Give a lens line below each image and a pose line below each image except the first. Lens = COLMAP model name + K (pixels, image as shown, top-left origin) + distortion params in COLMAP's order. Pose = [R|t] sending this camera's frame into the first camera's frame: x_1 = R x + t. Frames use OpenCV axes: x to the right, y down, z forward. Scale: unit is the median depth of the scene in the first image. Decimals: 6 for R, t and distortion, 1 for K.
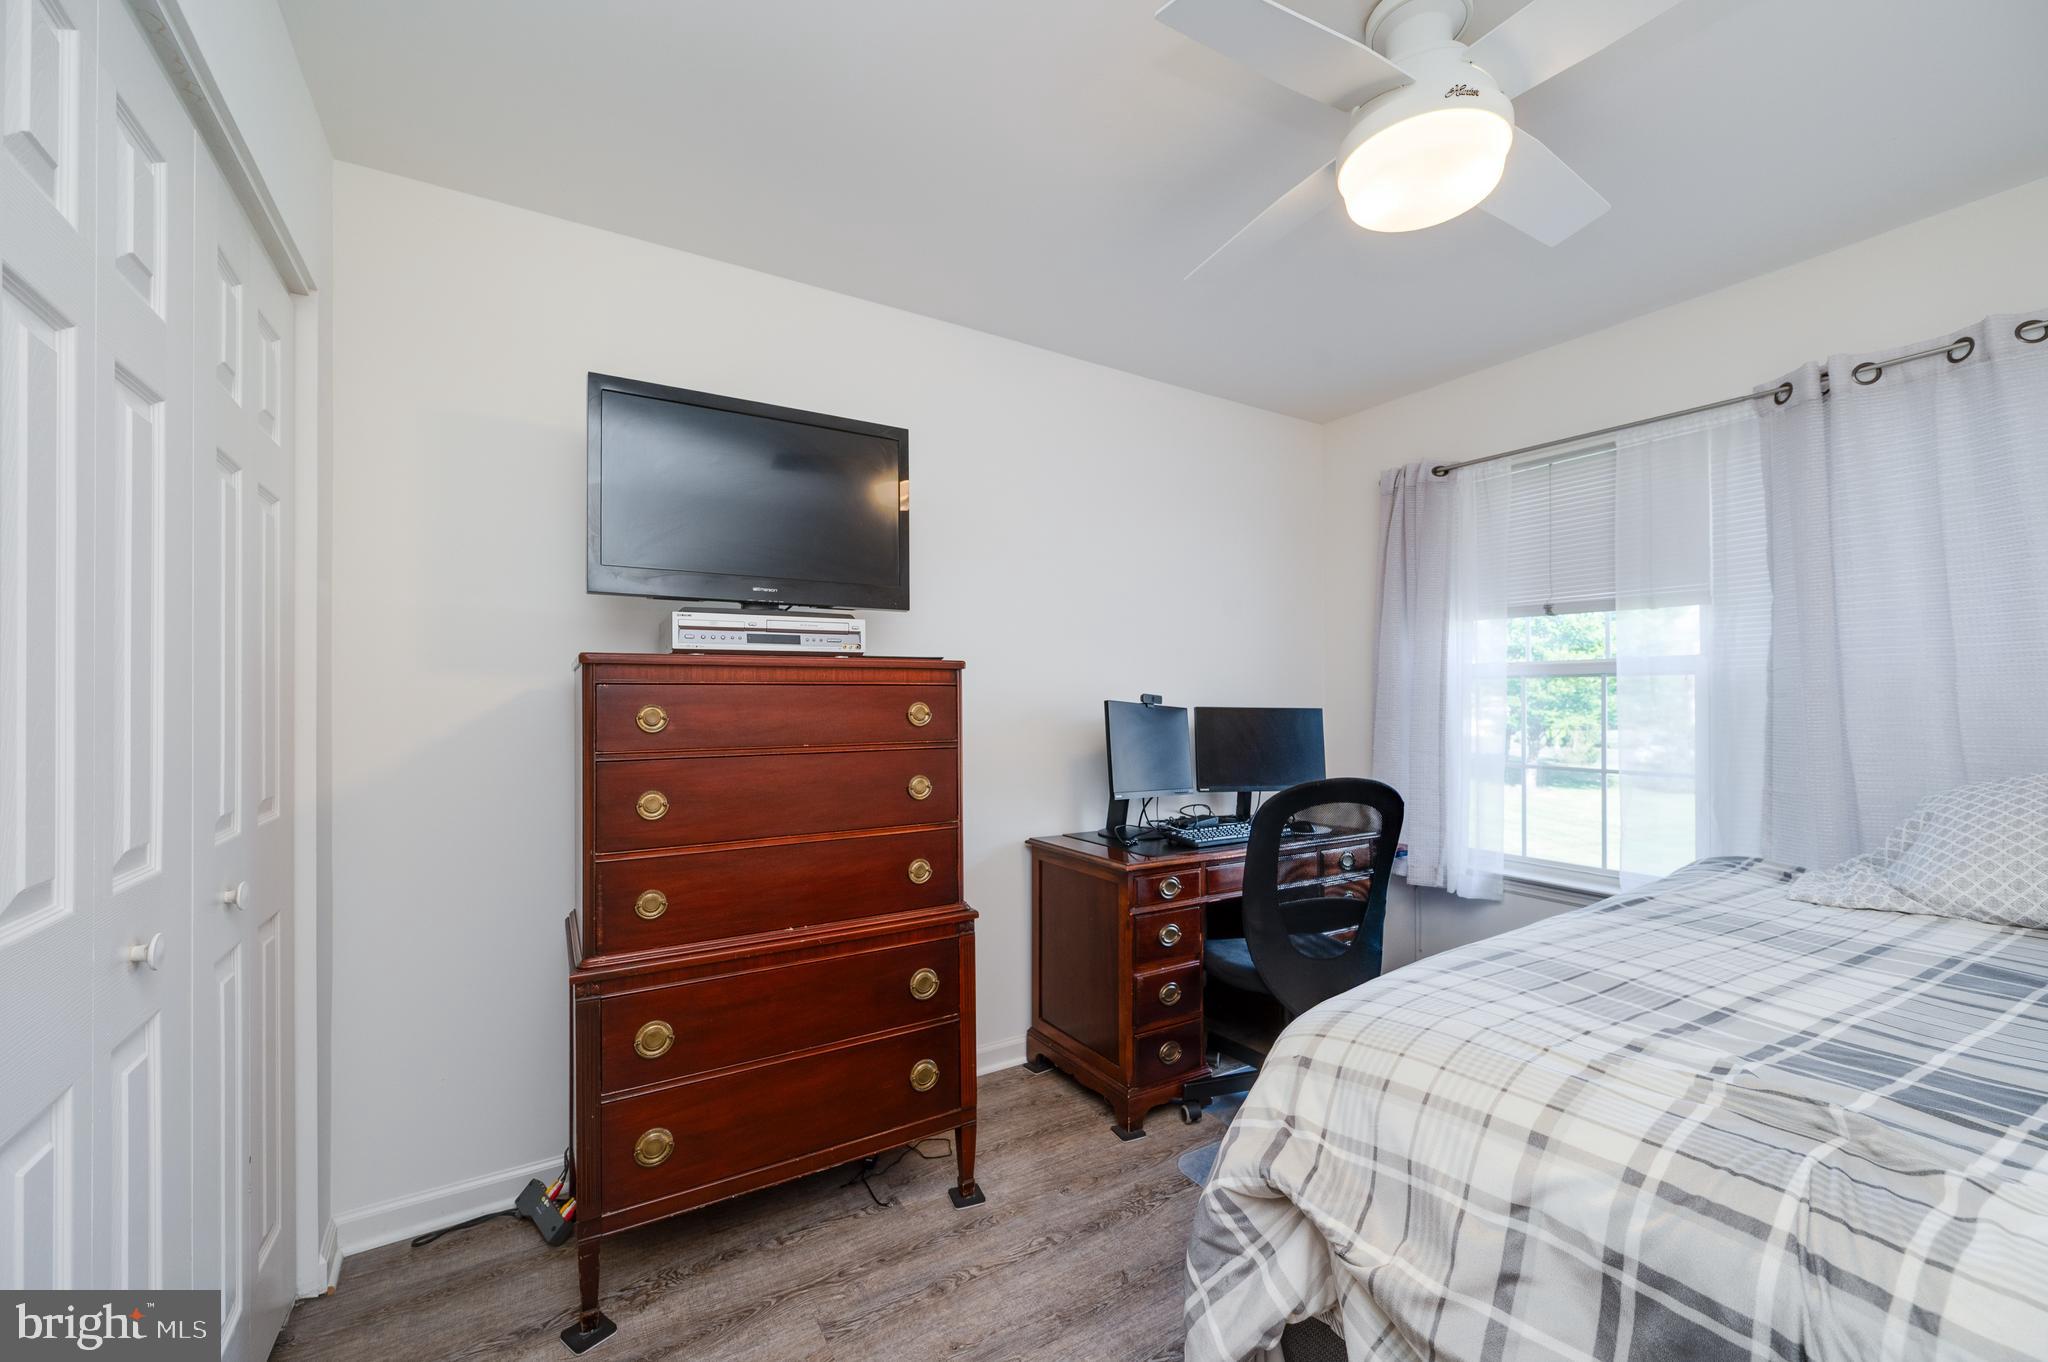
lens RADIAL K [[811.8, 0, 1018.1], [0, 811.8, 691.9], [0, 0, 1]] dist [-0.003294, -0.000064]
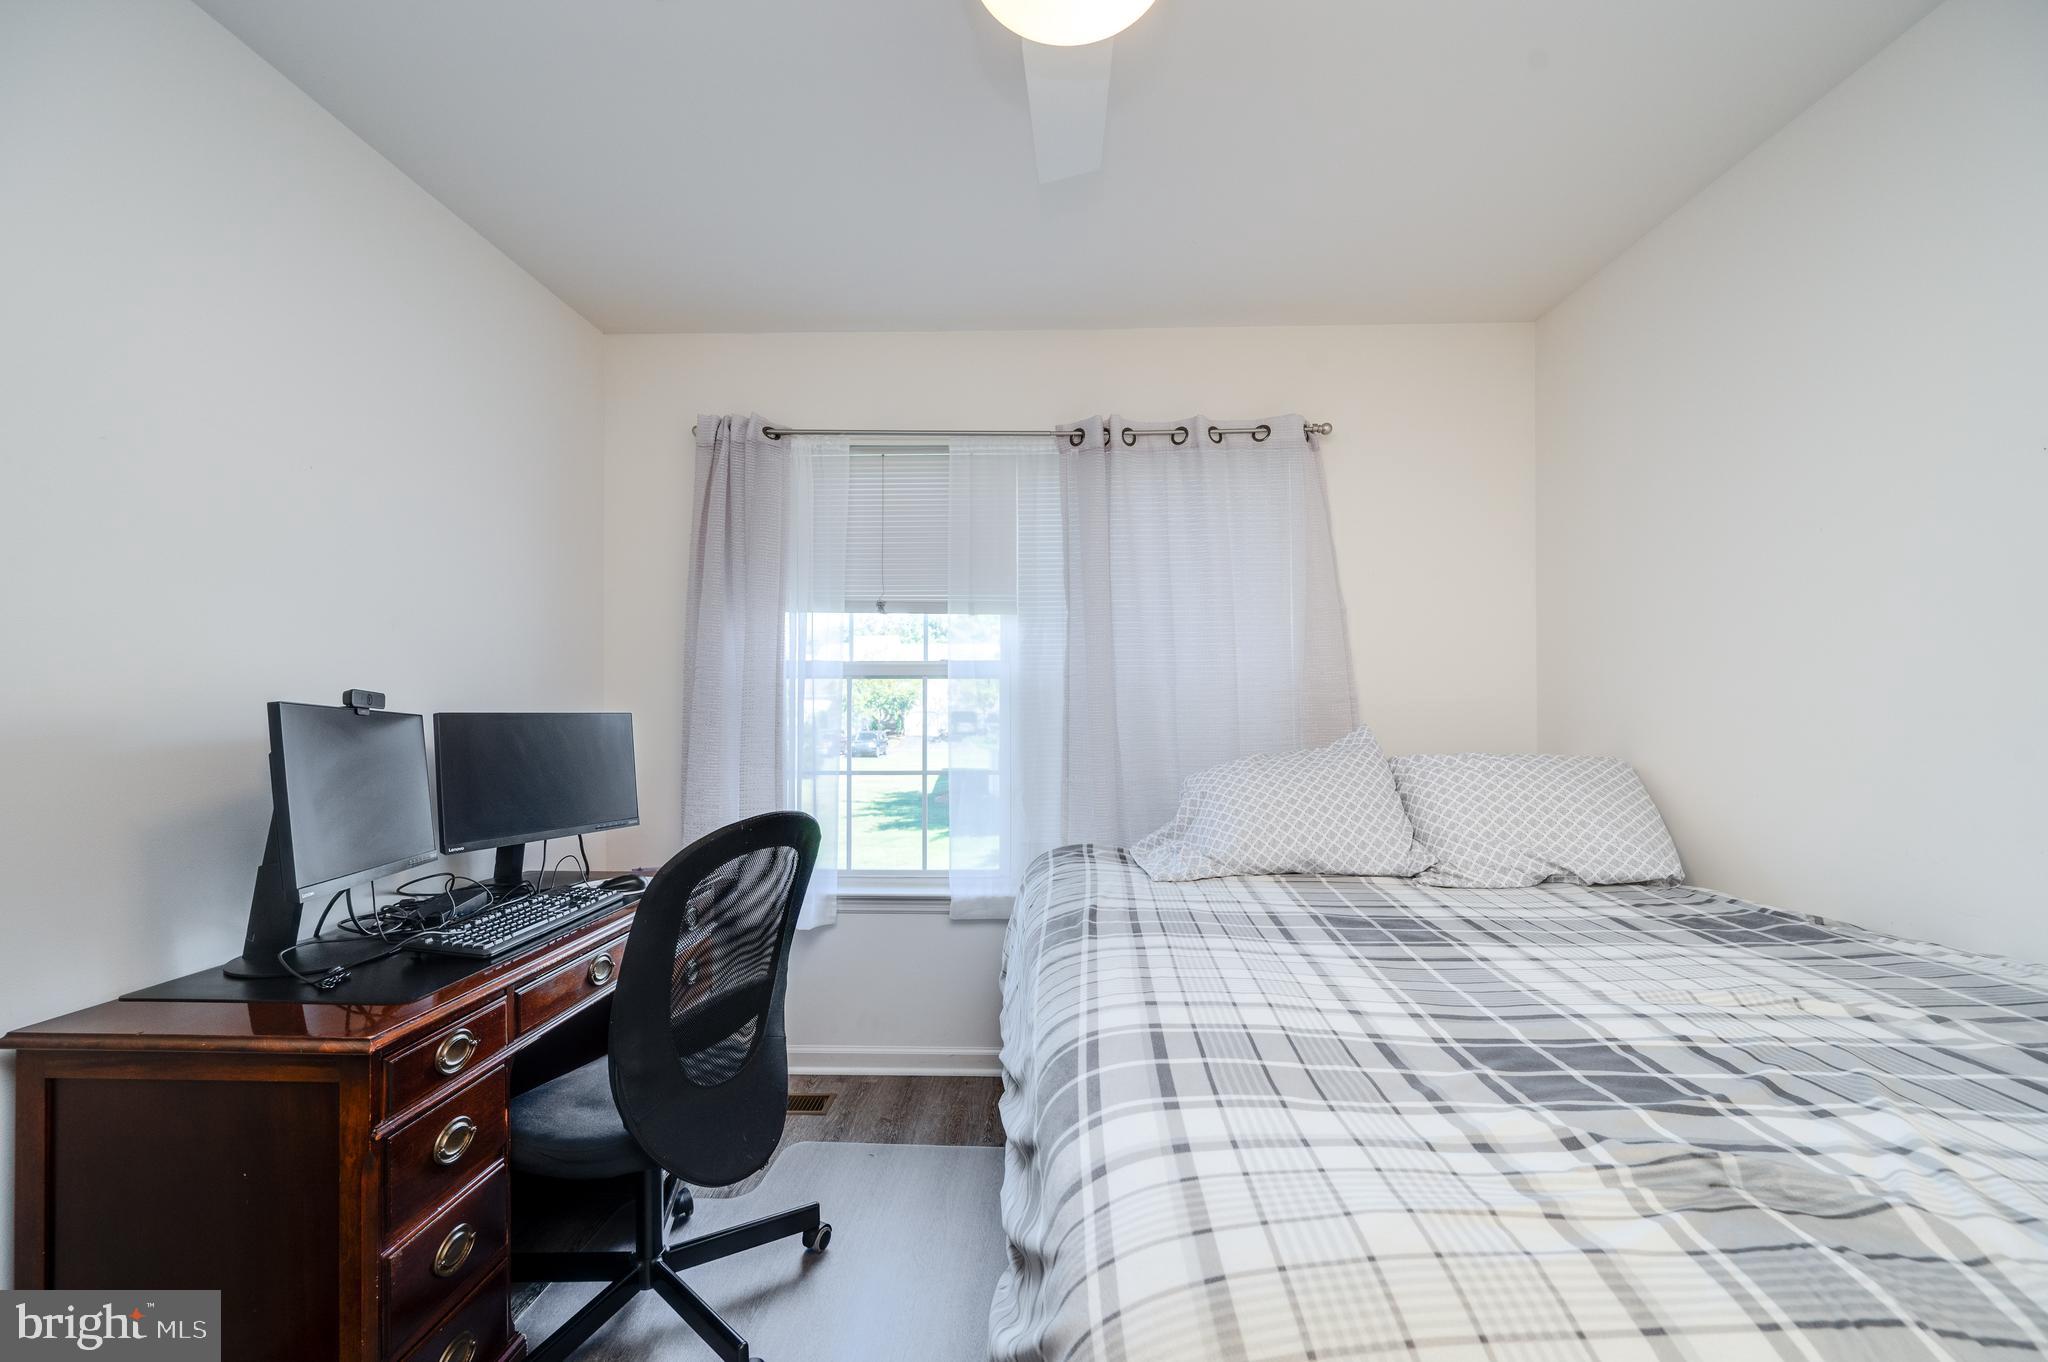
lens RADIAL K [[811.8, 0, 1028.8], [0, 811.8, 694.0], [0, 0, 1]] dist [-0.003294, -0.000064]
pose [[0.542973, 0.008564, 0.839706, -0.059687], [-0.010089, 0.999942, -0.003674, 0.003327], [-0.839689, -0.006476, 0.543029, 0.399668]]
